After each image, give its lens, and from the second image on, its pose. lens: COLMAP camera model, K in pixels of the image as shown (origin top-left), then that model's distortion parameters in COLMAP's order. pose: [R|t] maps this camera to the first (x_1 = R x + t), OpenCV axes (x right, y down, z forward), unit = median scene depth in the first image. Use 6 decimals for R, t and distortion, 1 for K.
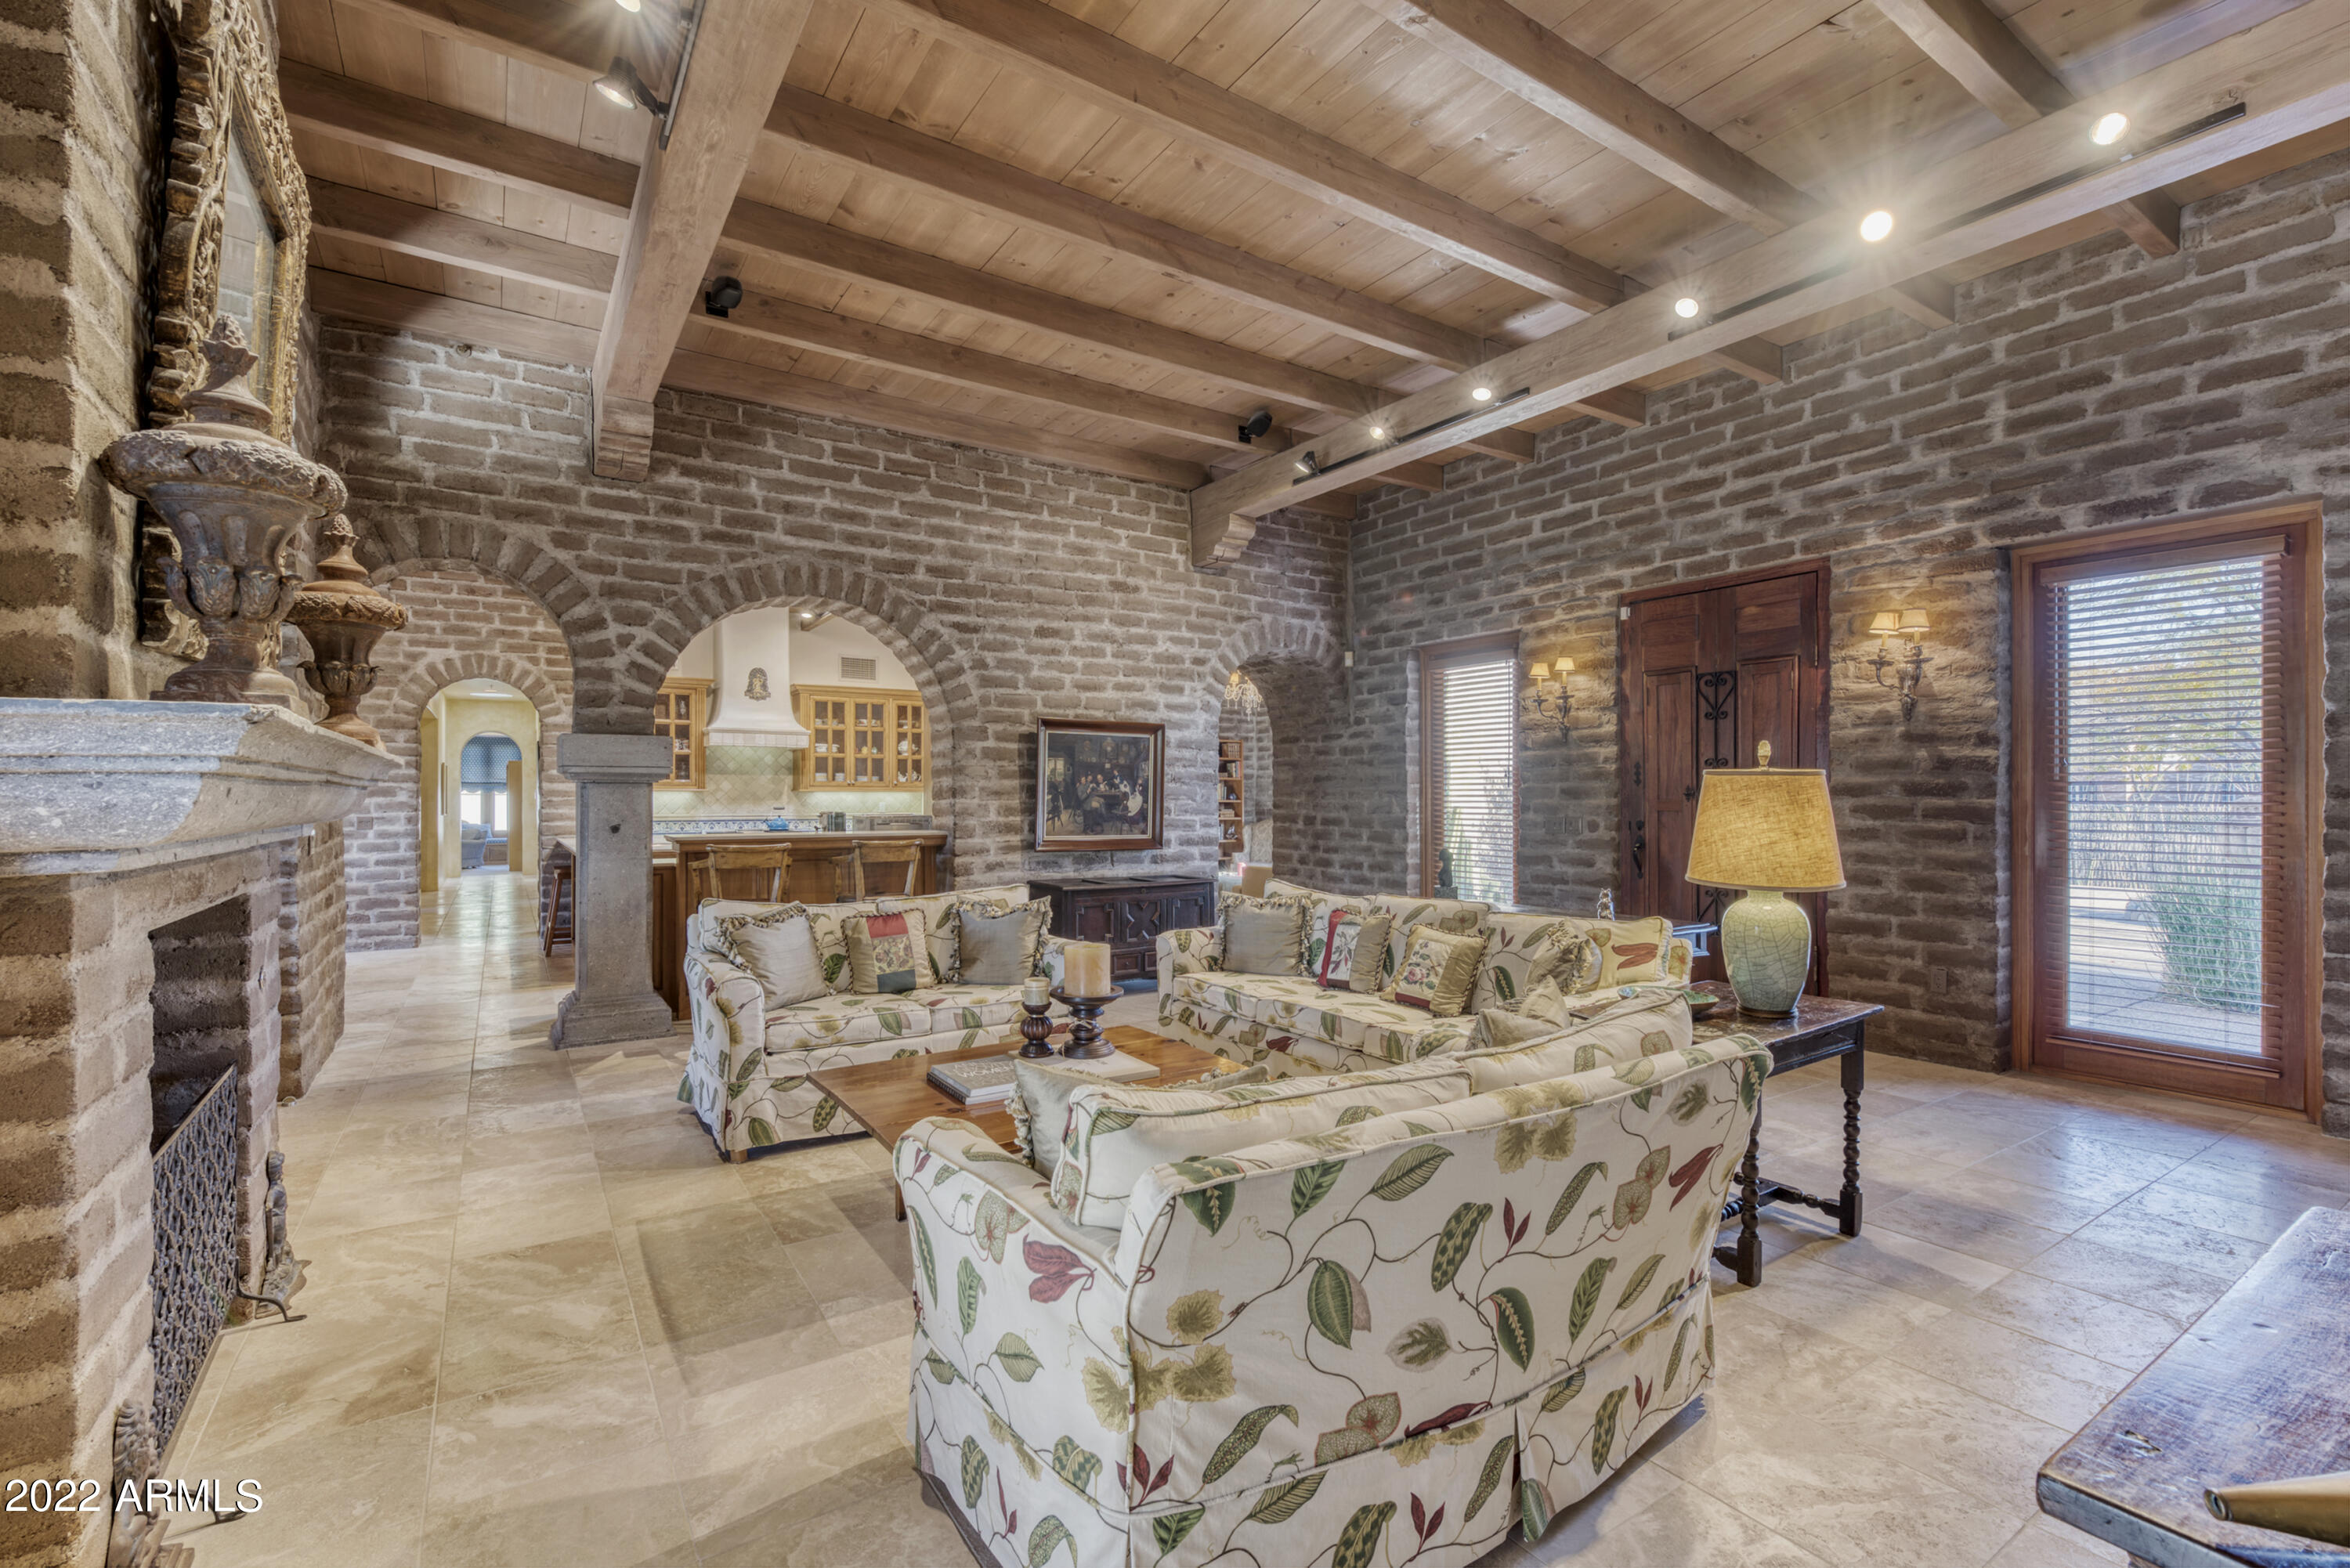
lens RADIAL K [[1052.2, 0, 1222.7], [0, 1052.2, 811.9], [0, 0, 1]] dist [0.005516, -0.003007]
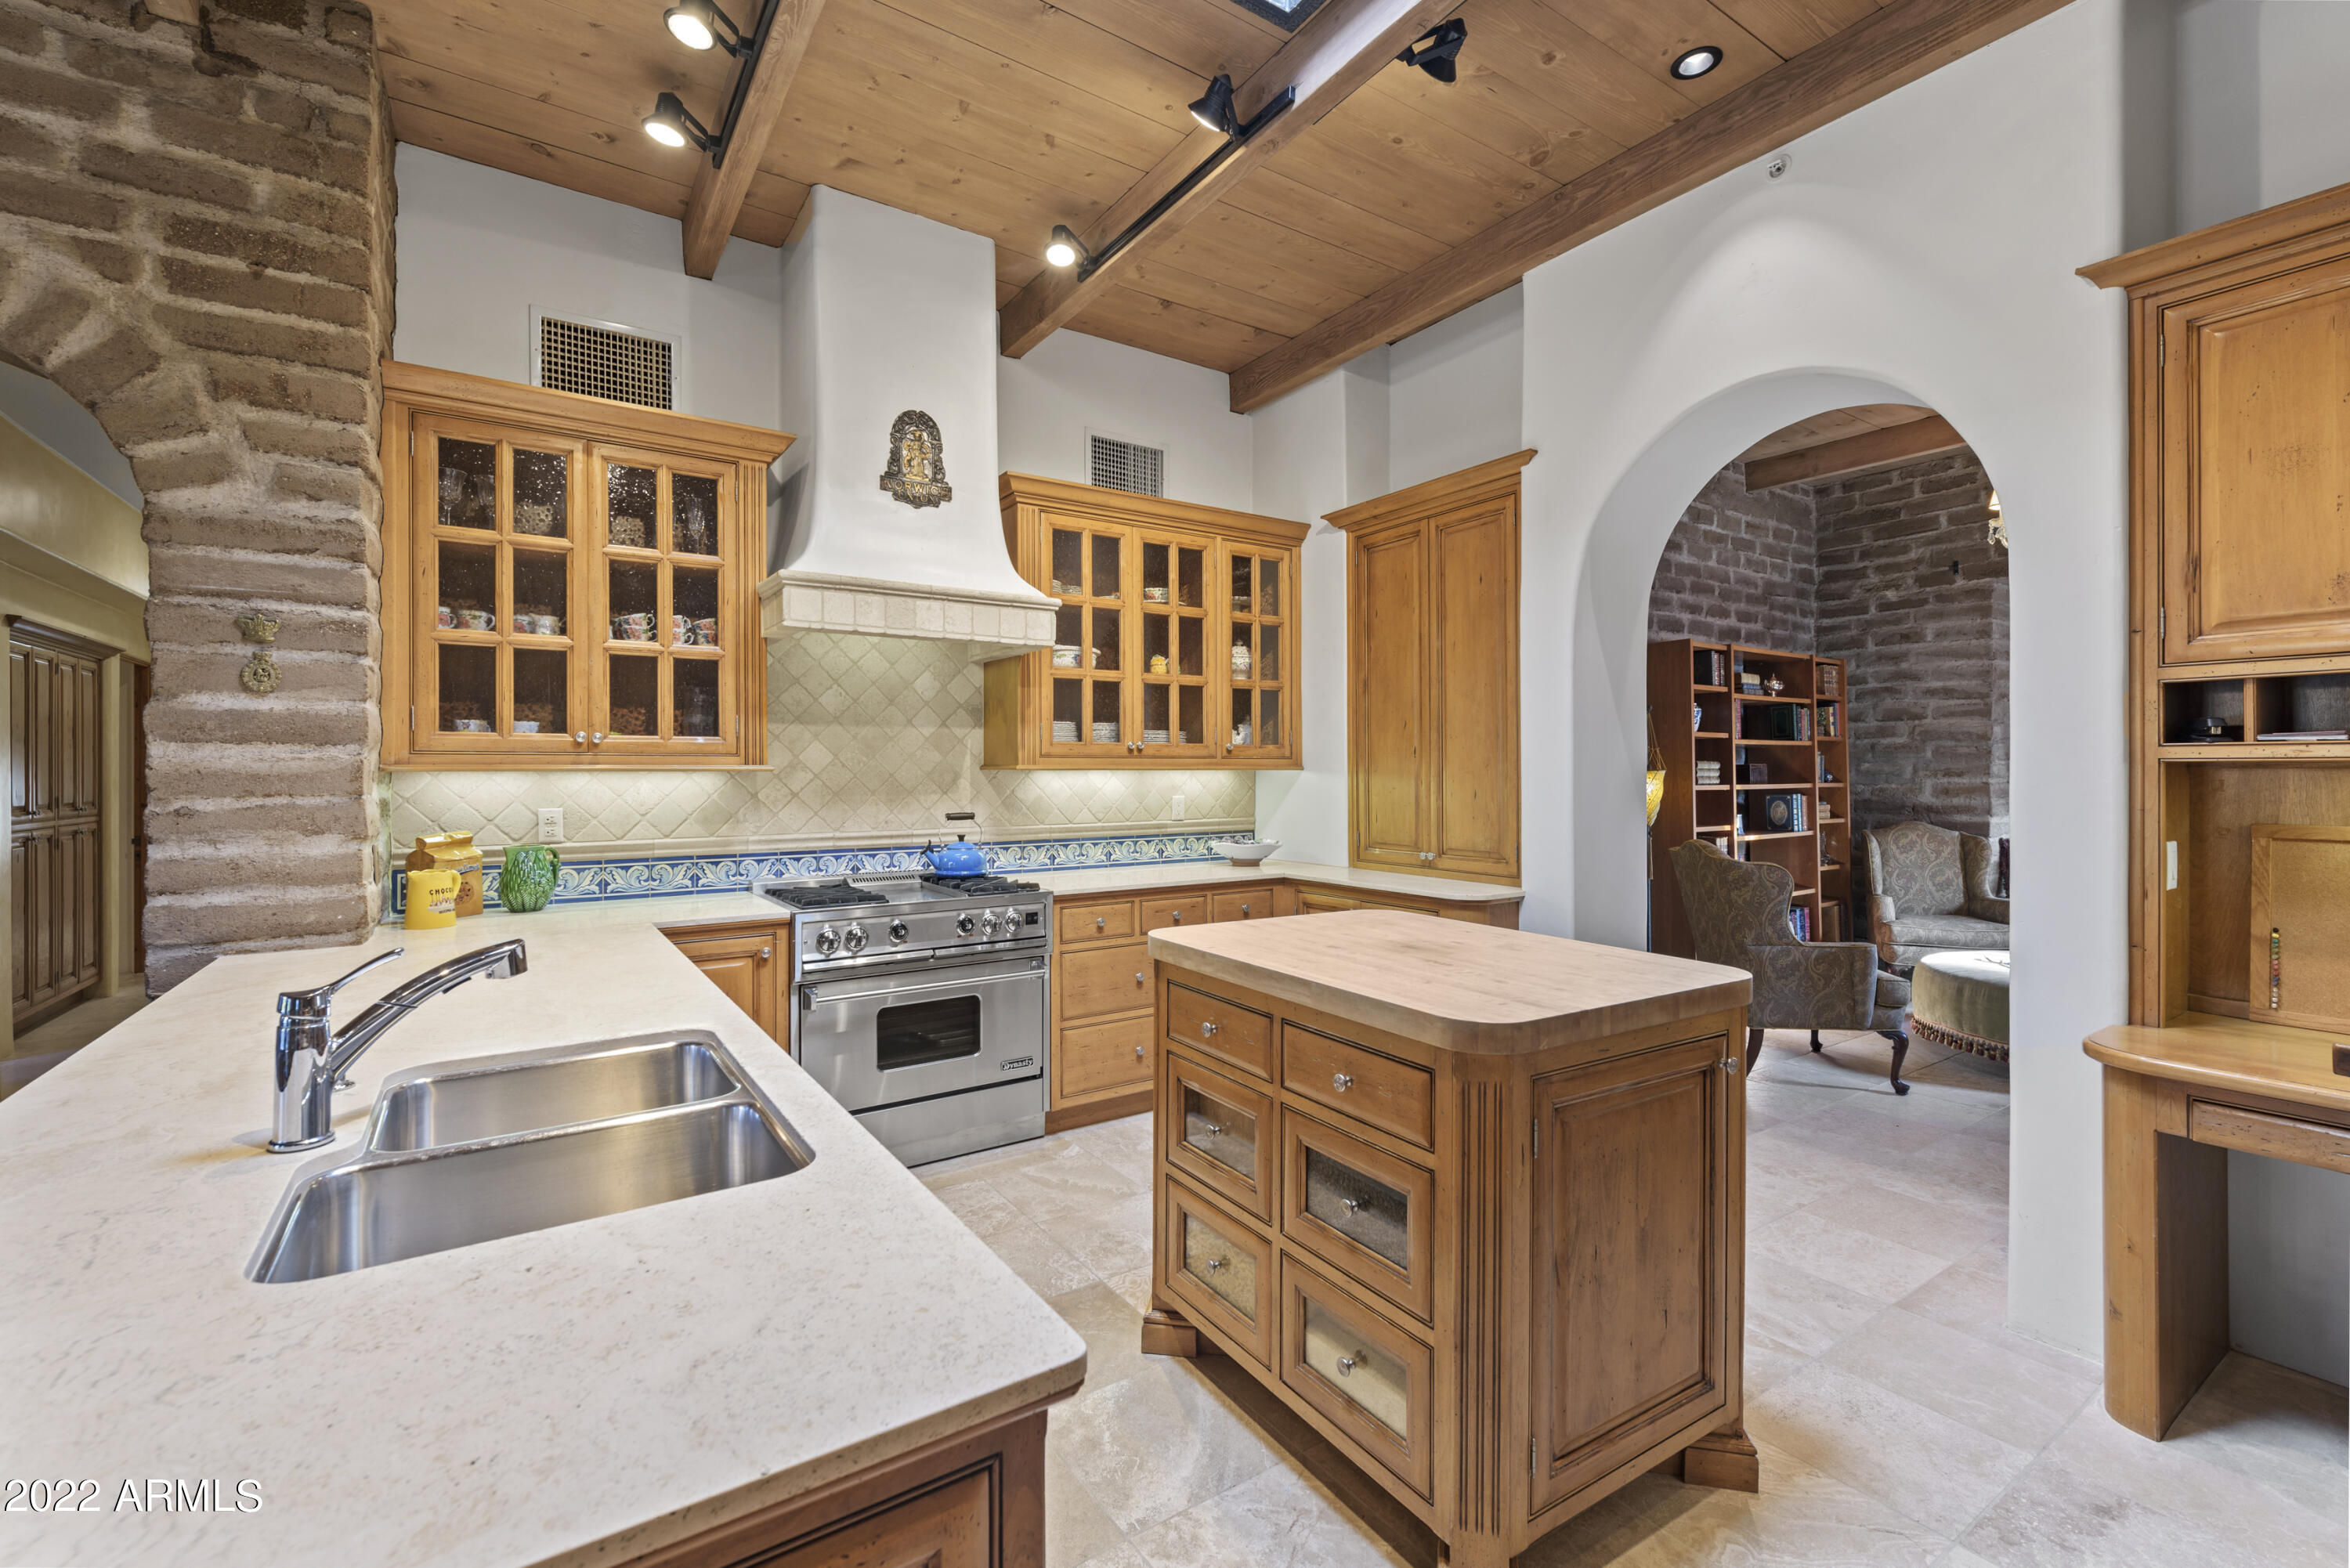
lens RADIAL K [[988.0, 0, 1197.2], [0, 988.0, 775.7], [0, 0, 1]] dist [0.012039, -0.003854]
pose [[0.999175, -0.003985, -0.040425, -0.469238], [0.003506, 0.999923, -0.011891, -0.019241], [0.040469, 0.011739, 0.999112, 0.950164]]
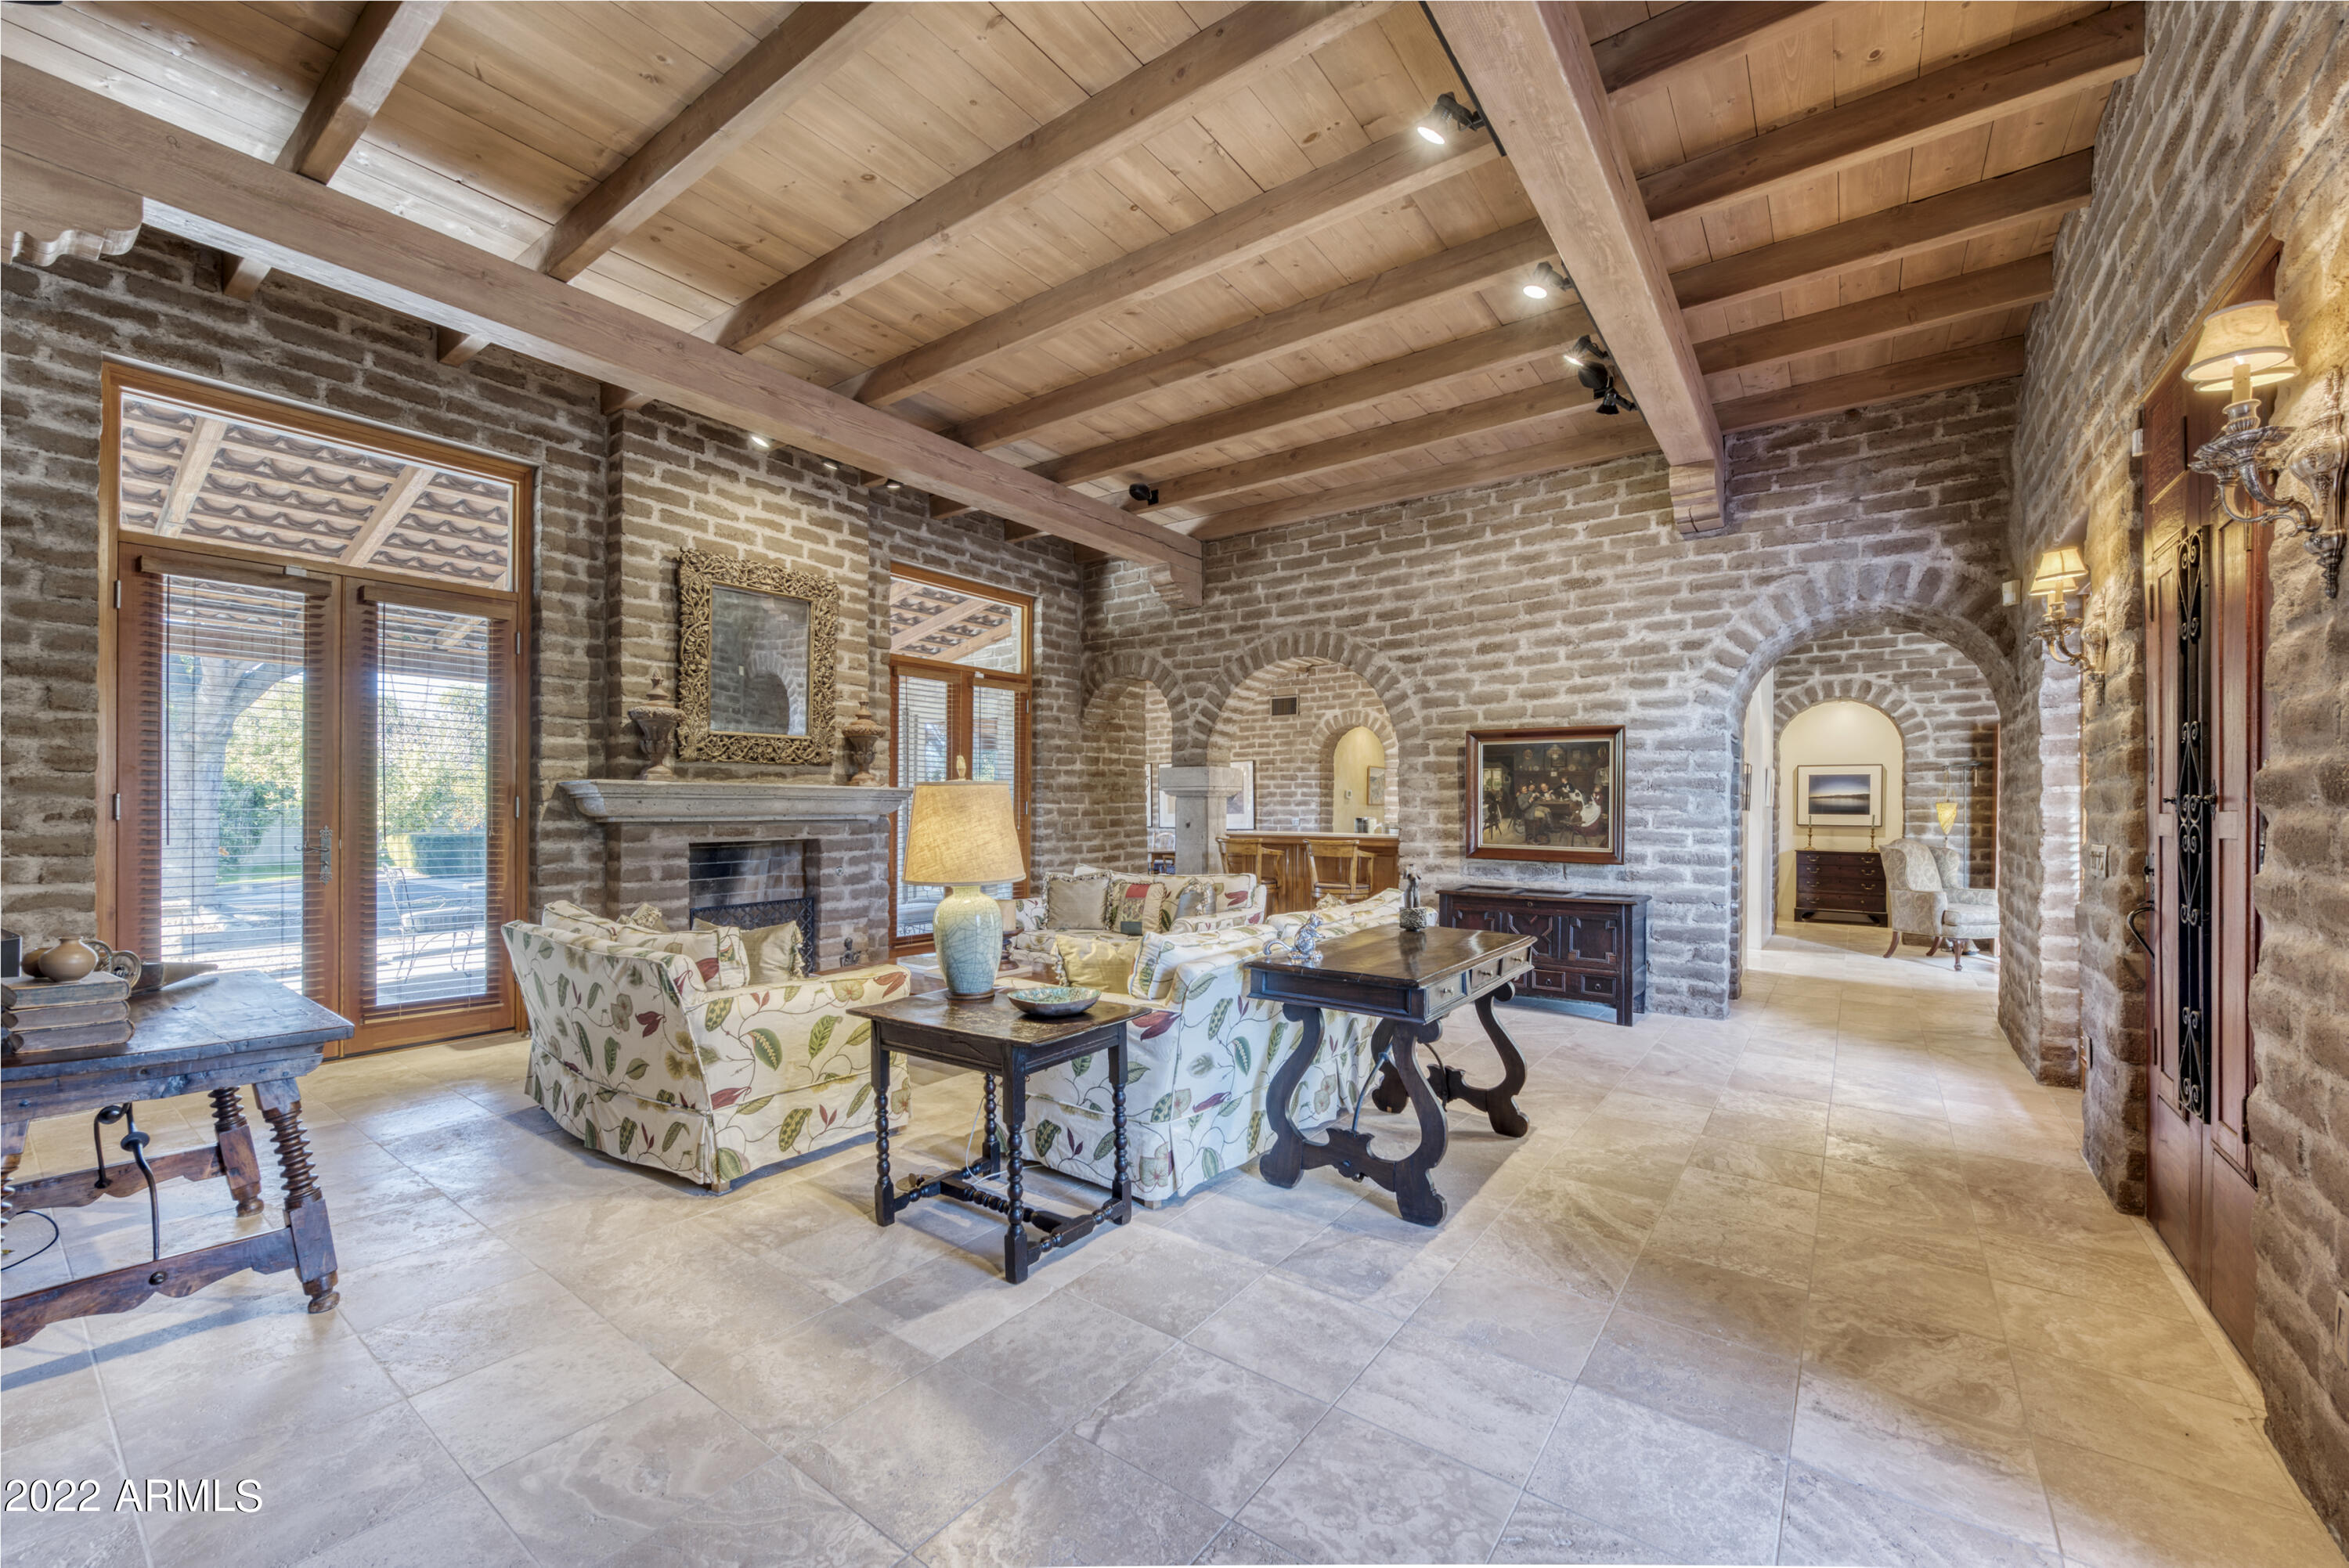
lens RADIAL K [[987.5, 0, 1159.0], [0, 987.5, 807.0], [0, 0, 1]] dist [0.012039, -0.003854]
pose [[0.302819, 0.001315, -0.953047, 0.649178], [-0.014652, 0.999887, -0.003277, -0.005498], [0.952935, 0.014957, 0.302805, 0.385515]]
